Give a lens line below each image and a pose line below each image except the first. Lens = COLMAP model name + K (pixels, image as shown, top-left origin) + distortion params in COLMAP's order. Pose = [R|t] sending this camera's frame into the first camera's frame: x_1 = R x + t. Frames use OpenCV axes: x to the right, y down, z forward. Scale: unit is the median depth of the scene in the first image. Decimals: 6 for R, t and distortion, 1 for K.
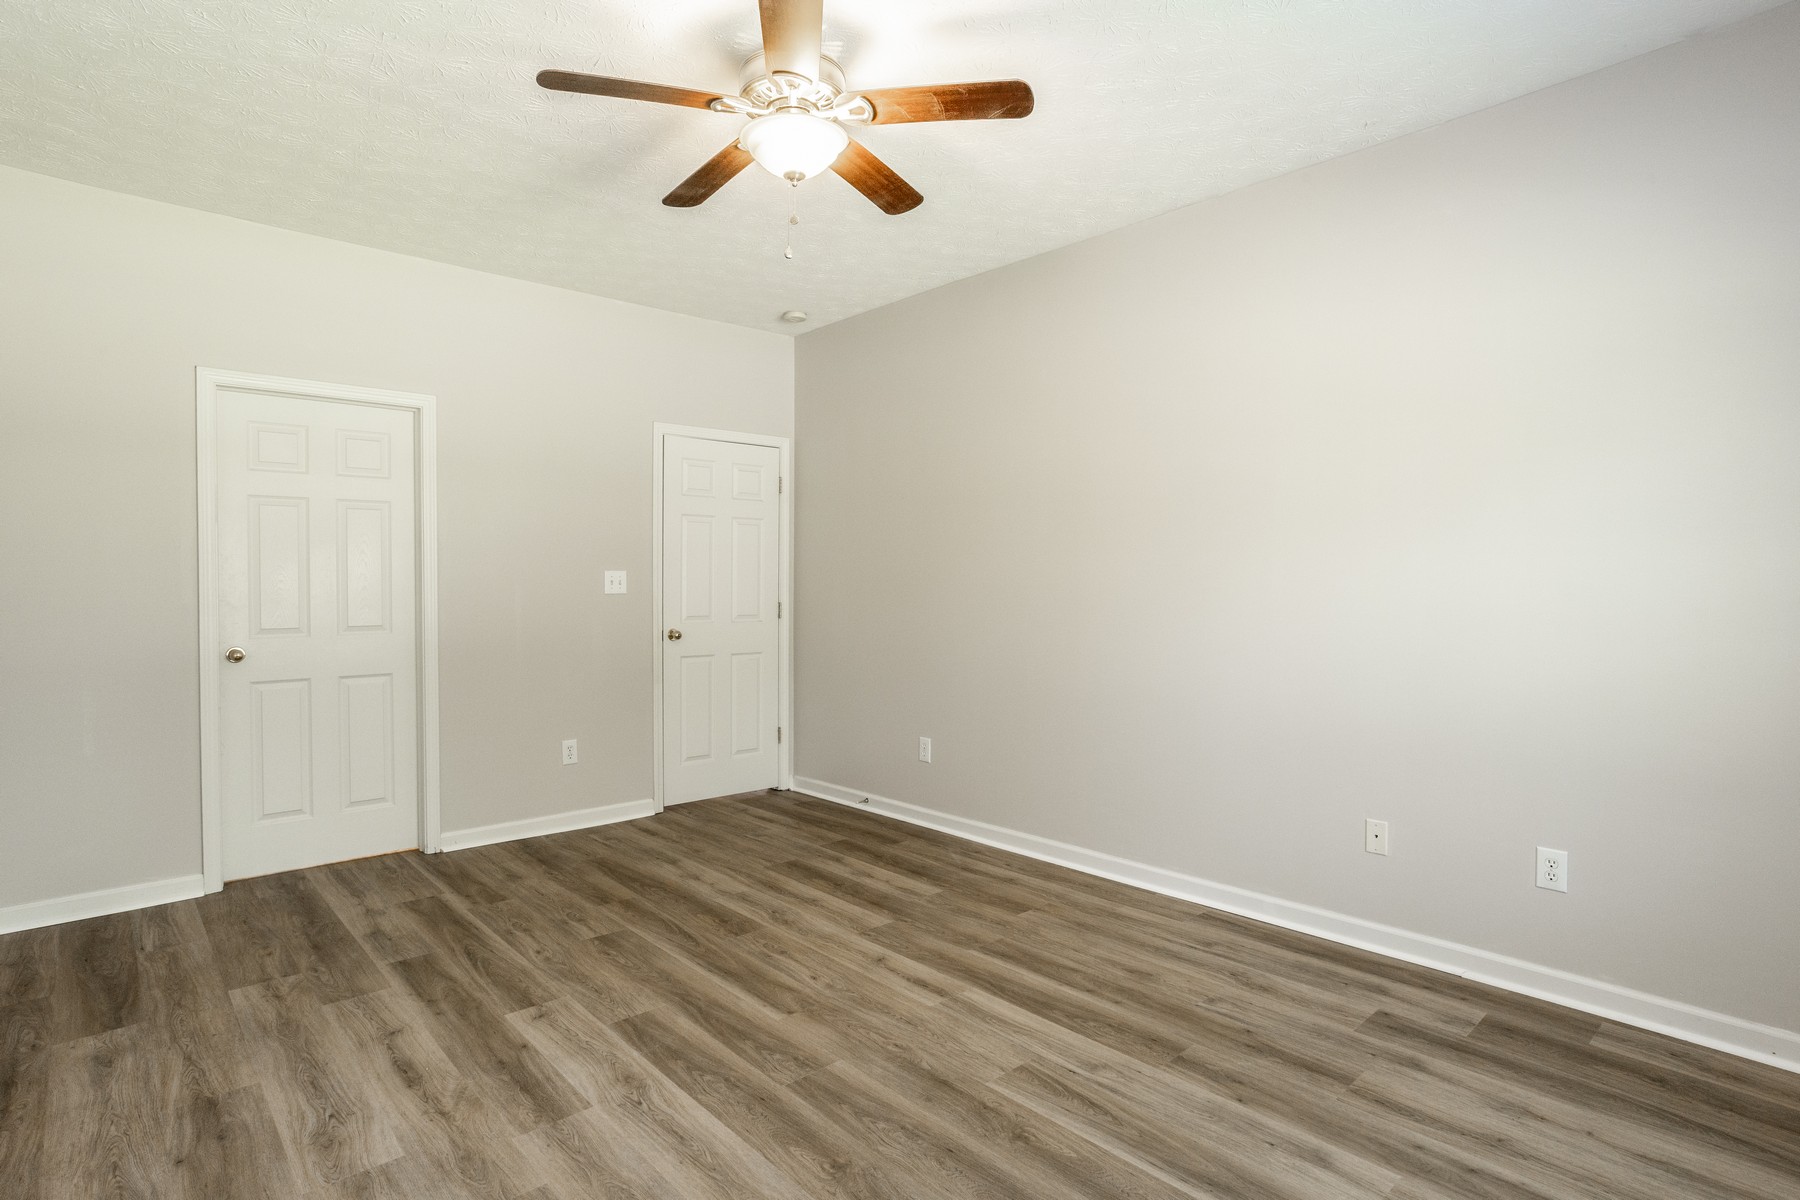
lens RADIAL K [[898.2, 0, 905.7], [0, 898.2, 593.6], [0, 0, 1]] dist [-0.054347, 0.032675]
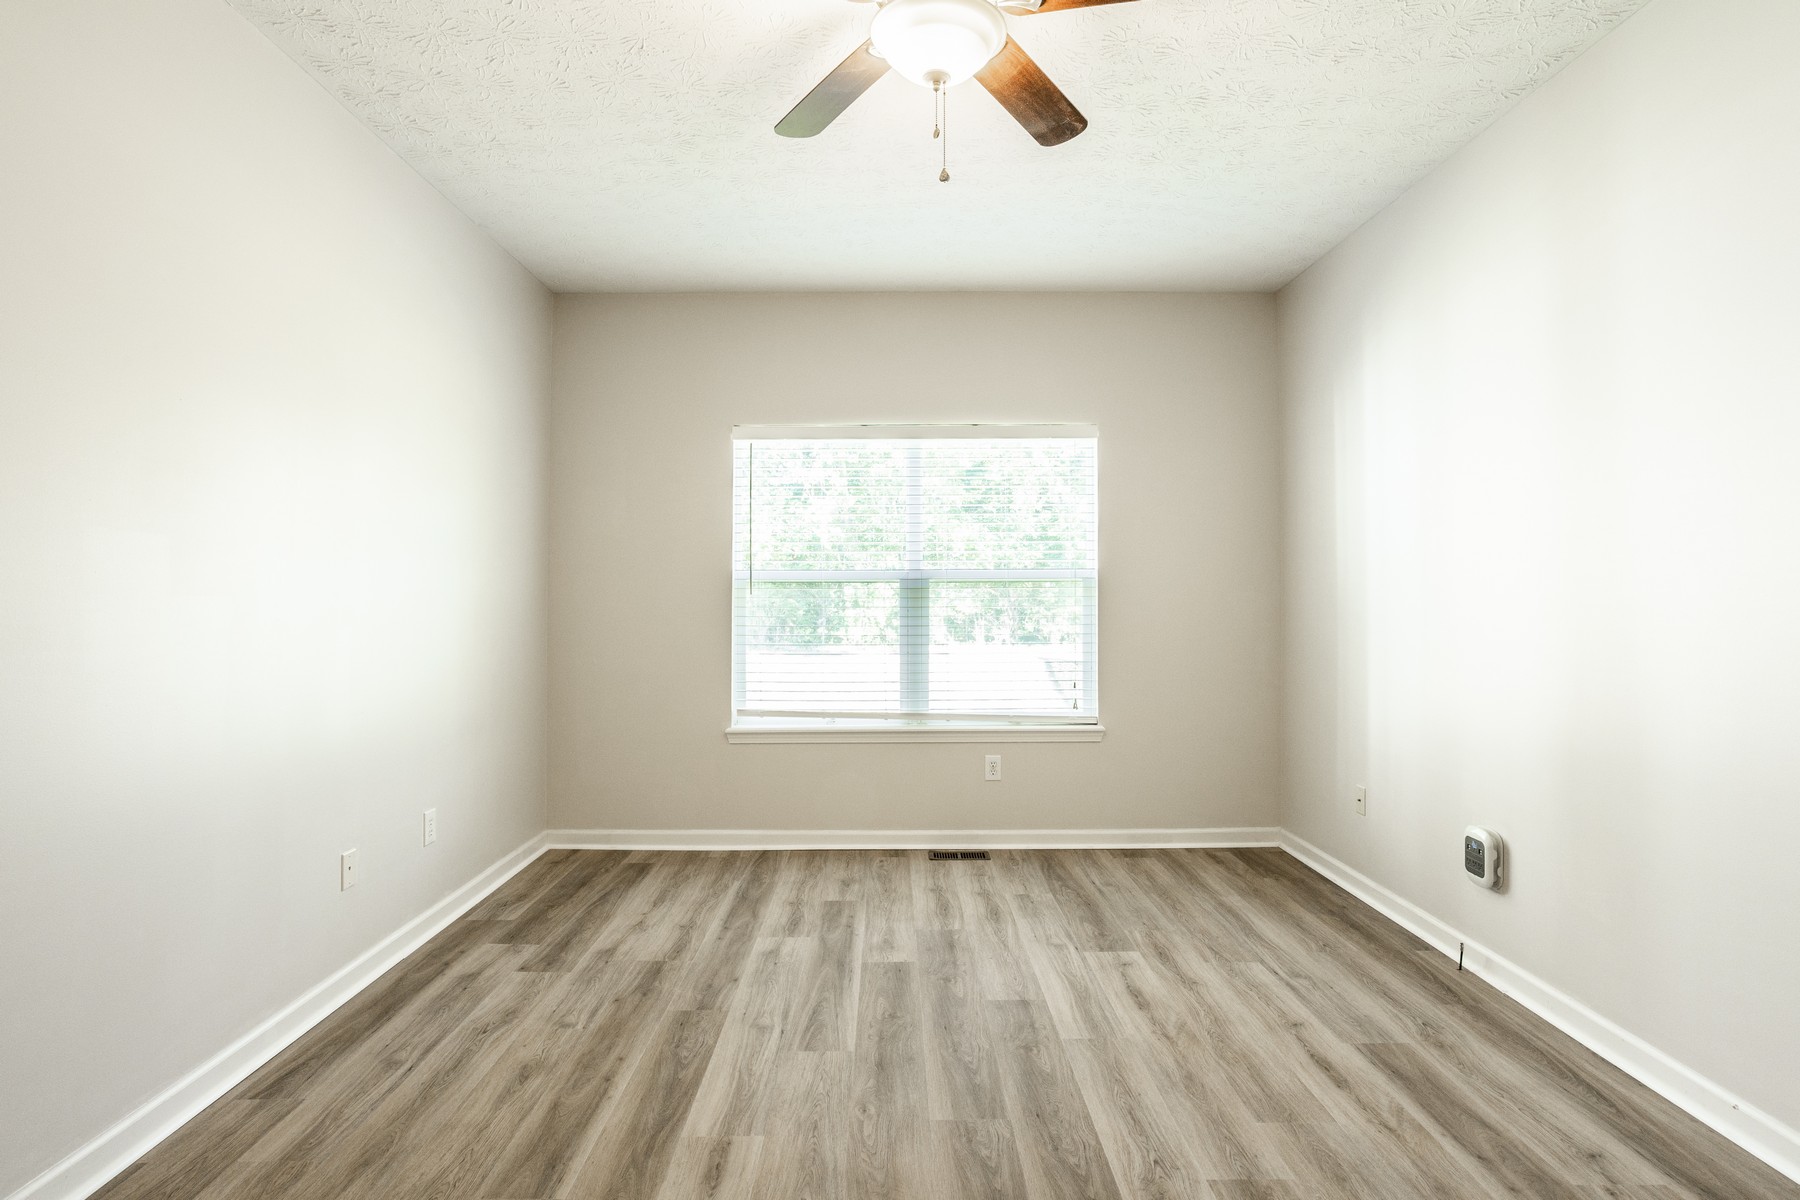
lens RADIAL K [[898.2, 0, 905.7], [0, 898.2, 593.6], [0, 0, 1]] dist [-0.054347, 0.032675]
pose [[-0.739446, -0.000309, 0.673216, -0.609986], [0.008213, 0.999921, 0.009480, -0.014943], [-0.673166, 0.012540, -0.739385, 1.553663]]
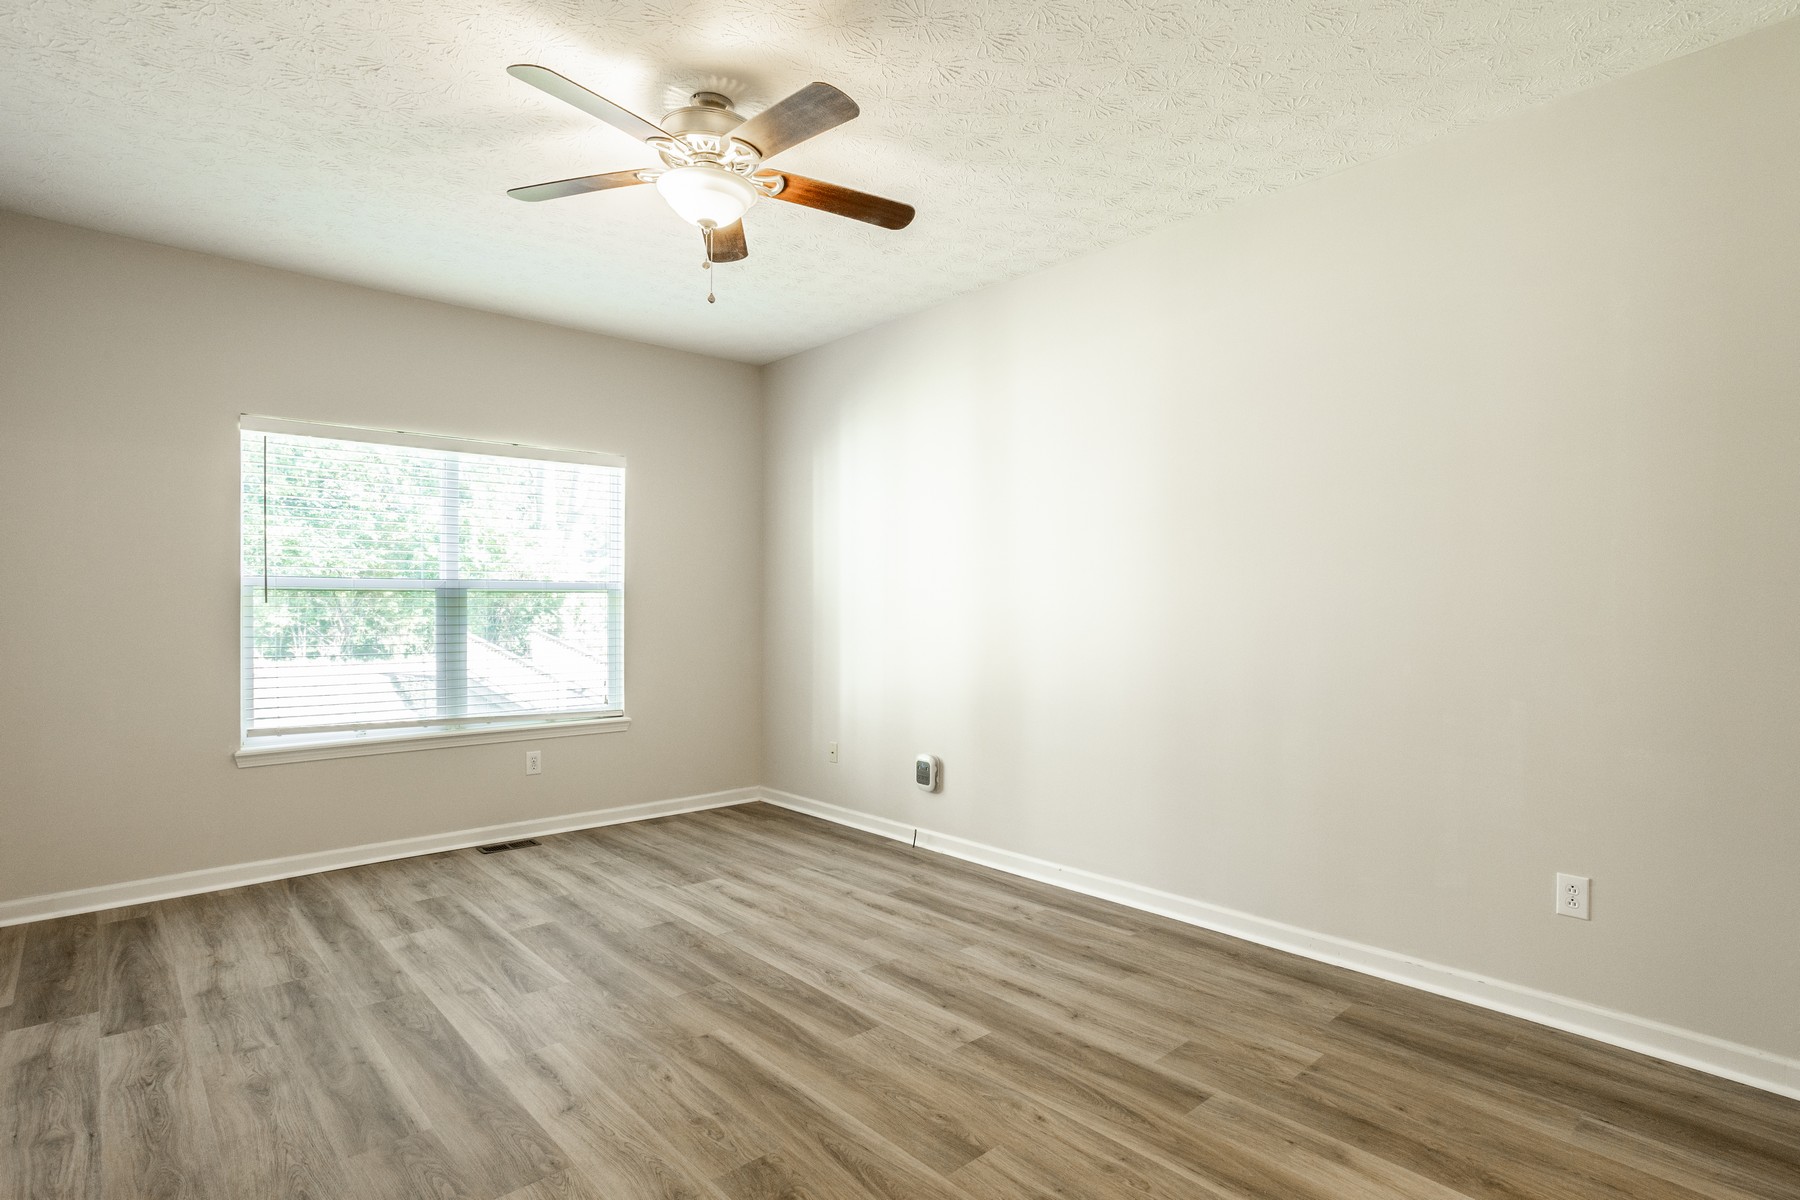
lens RADIAL K [[898.2, 0, 905.7], [0, 898.2, 593.6], [0, 0, 1]] dist [-0.054347, 0.032675]
pose [[-0.999922, -0.003794, 0.011938, -0.373198], [-0.003791, 0.999993, 0.000289, -0.021890], [-0.011939, 0.000243, -0.999929, 2.042980]]
